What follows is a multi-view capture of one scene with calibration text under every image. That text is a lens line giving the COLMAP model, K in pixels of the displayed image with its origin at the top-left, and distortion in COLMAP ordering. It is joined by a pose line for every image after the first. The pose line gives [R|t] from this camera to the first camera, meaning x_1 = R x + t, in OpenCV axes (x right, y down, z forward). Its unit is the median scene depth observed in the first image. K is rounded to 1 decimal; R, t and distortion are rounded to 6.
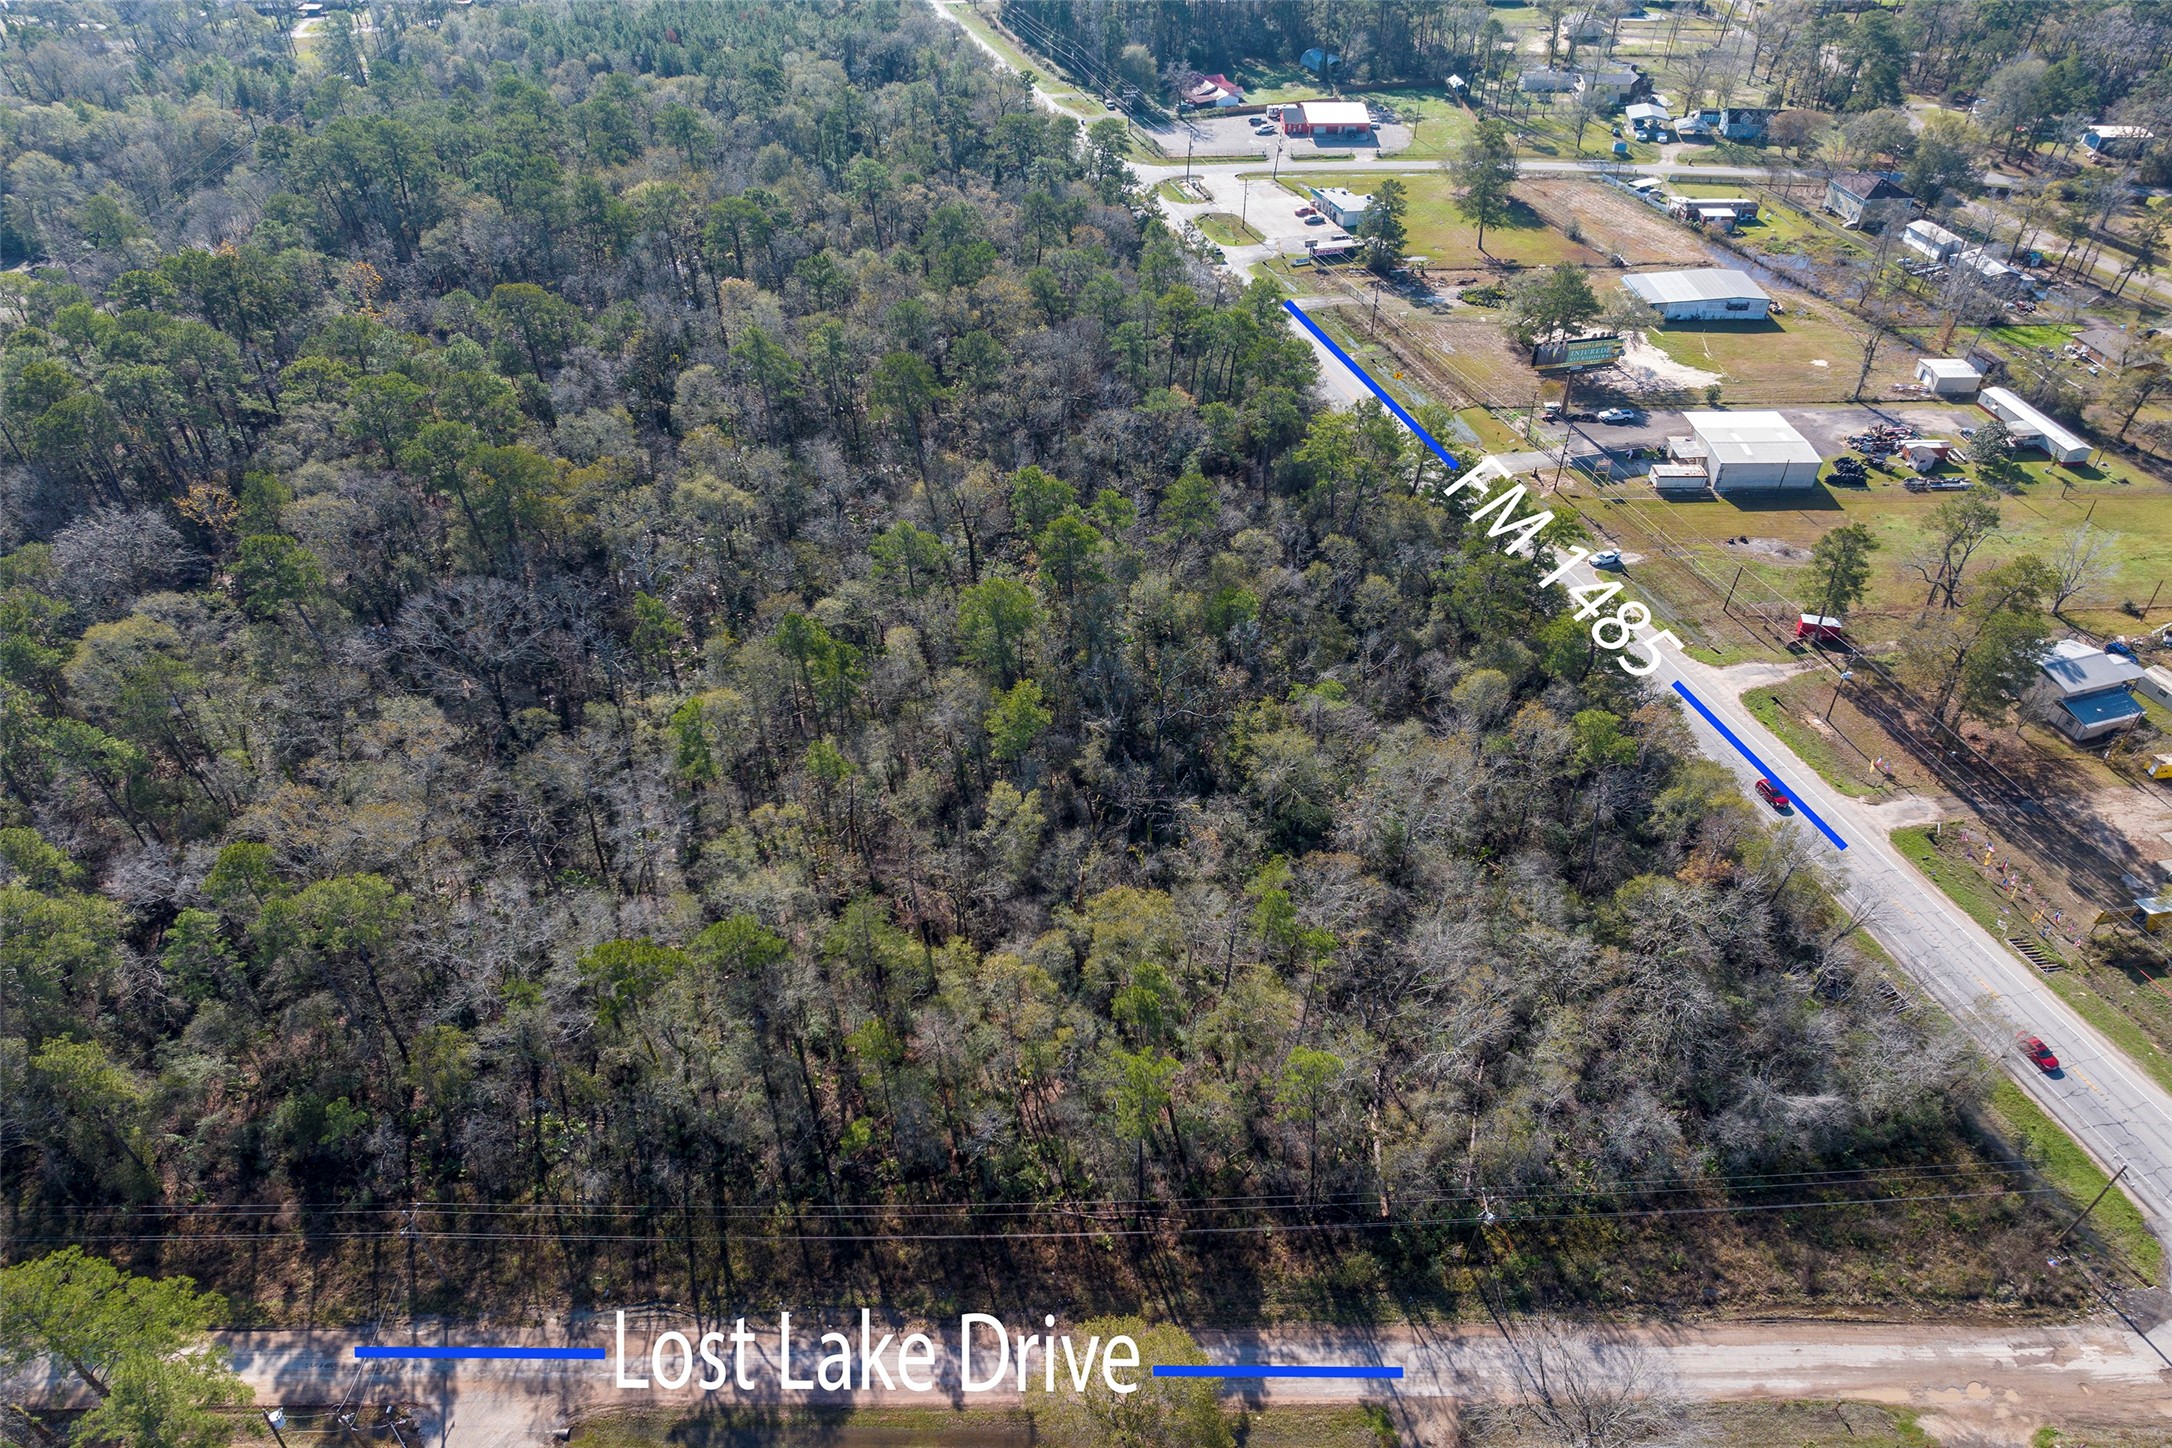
lens RADIAL K [[1475.6, 0, 1087.3], [0, 1475.6, 720.8], [0, 0, 1]] dist [-0.059902, 0.034635]
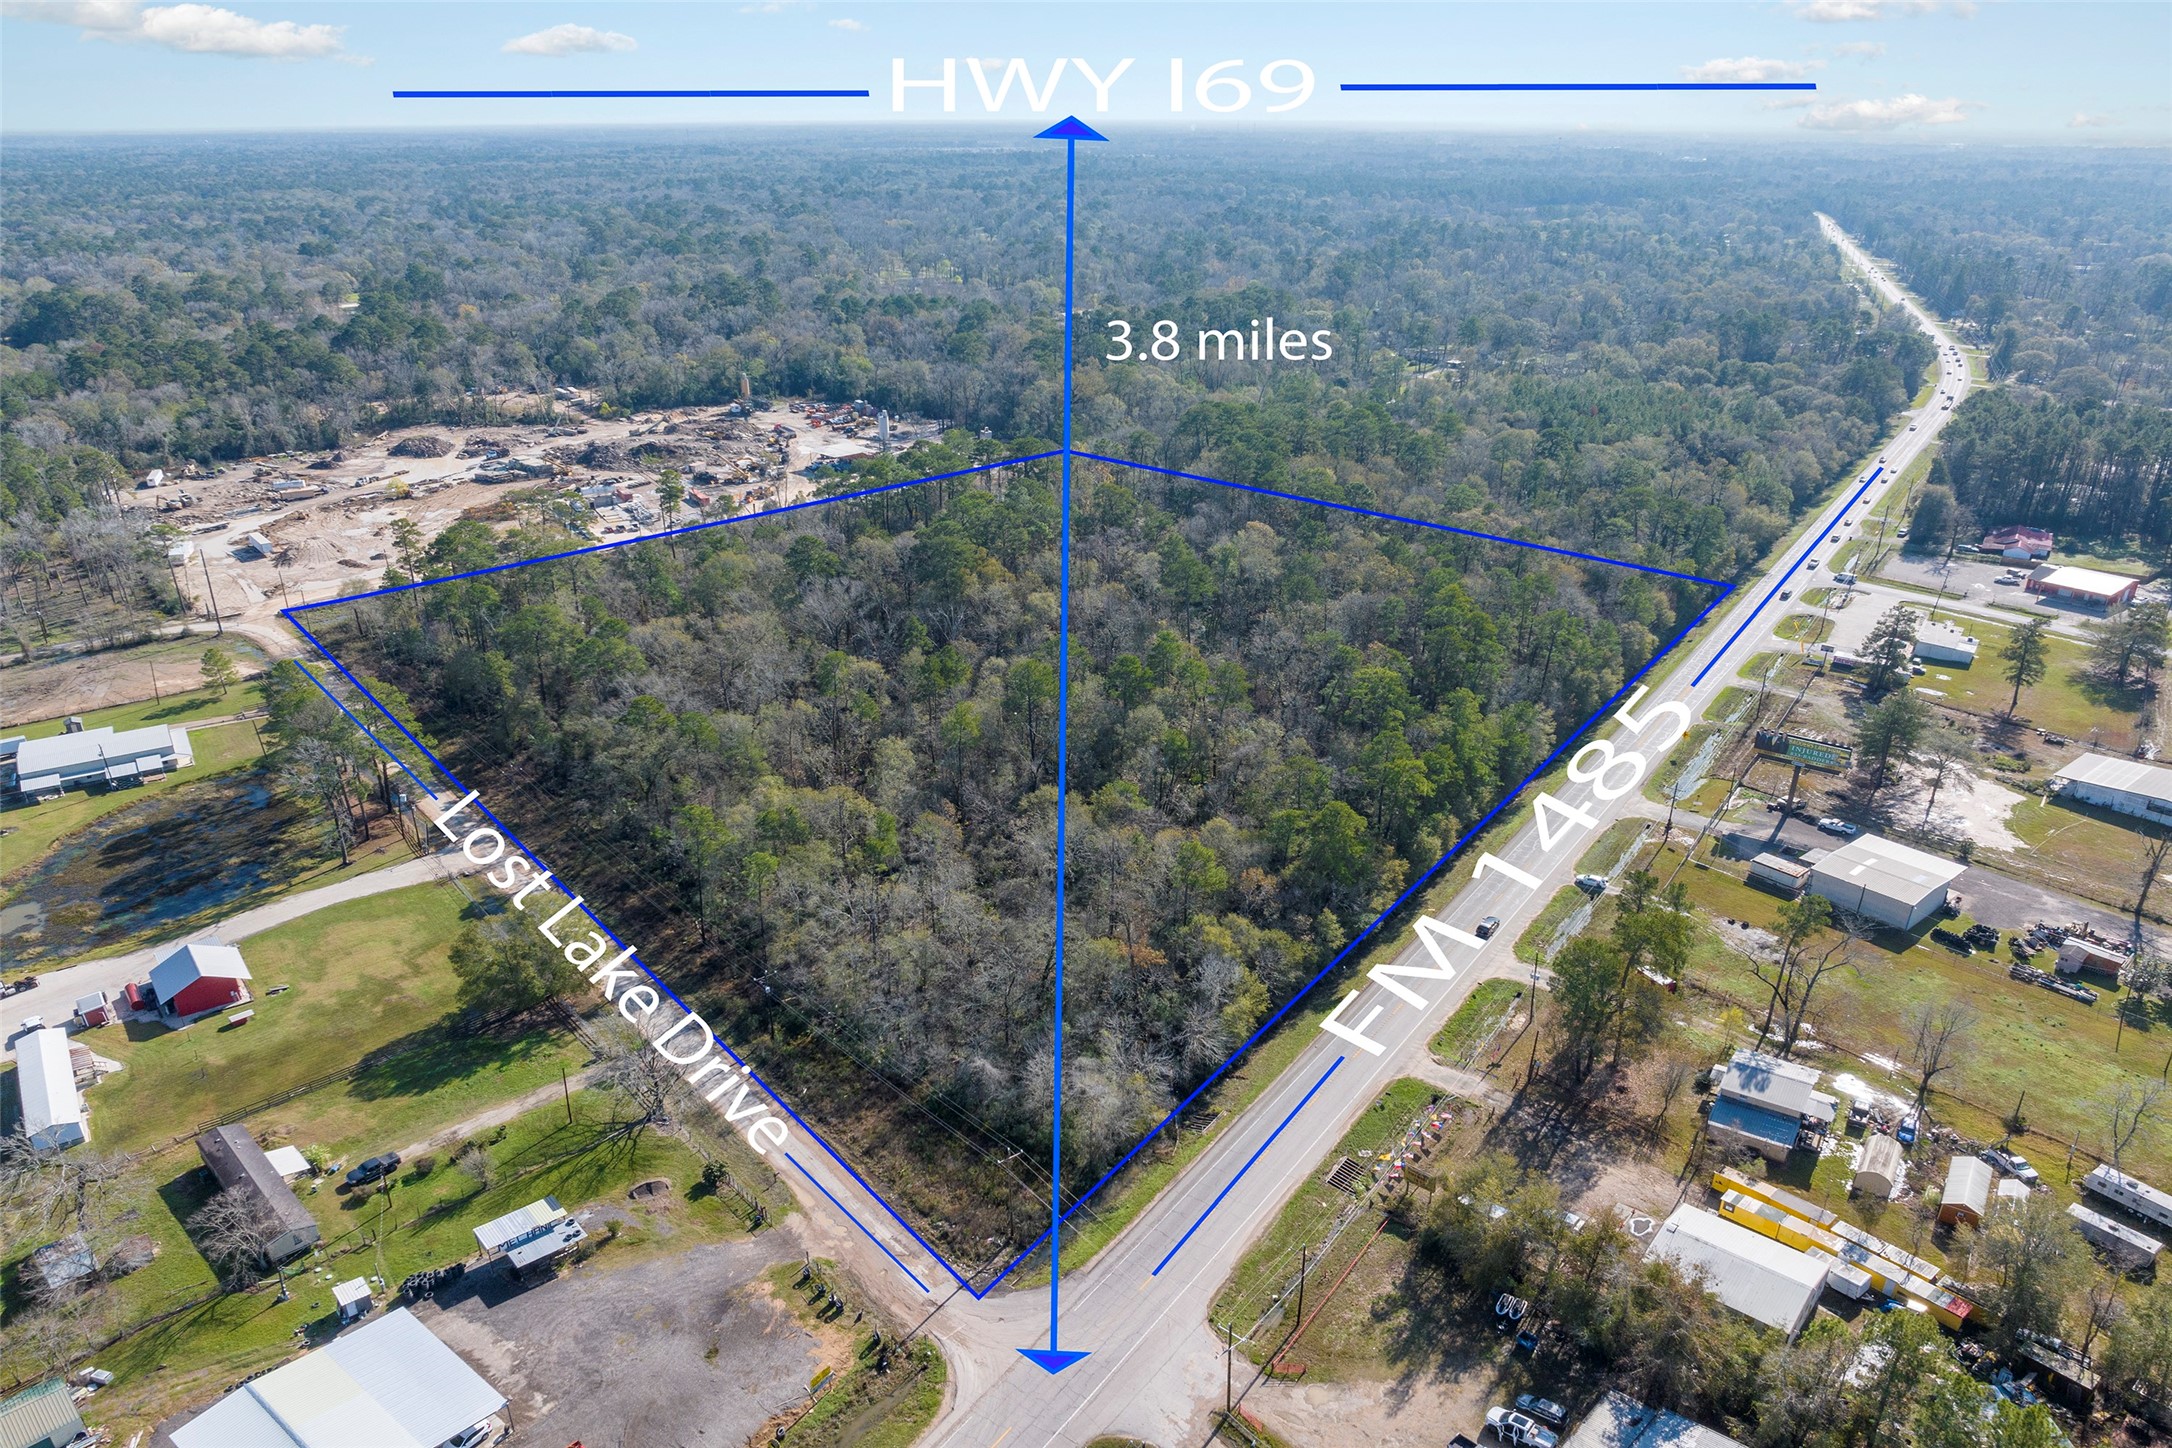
lens RADIAL K [[1475.6, 0, 1076.3], [0, 1475.6, 723.4], [0, 0, 1]] dist [-0.059902, 0.034635]
pose [[0.649507, 0.305699, -0.696196, 1.339417], [-0.467988, 0.882367, -0.049157, 0.019305], [0.599273, 0.357739, 0.716167, 0.006205]]
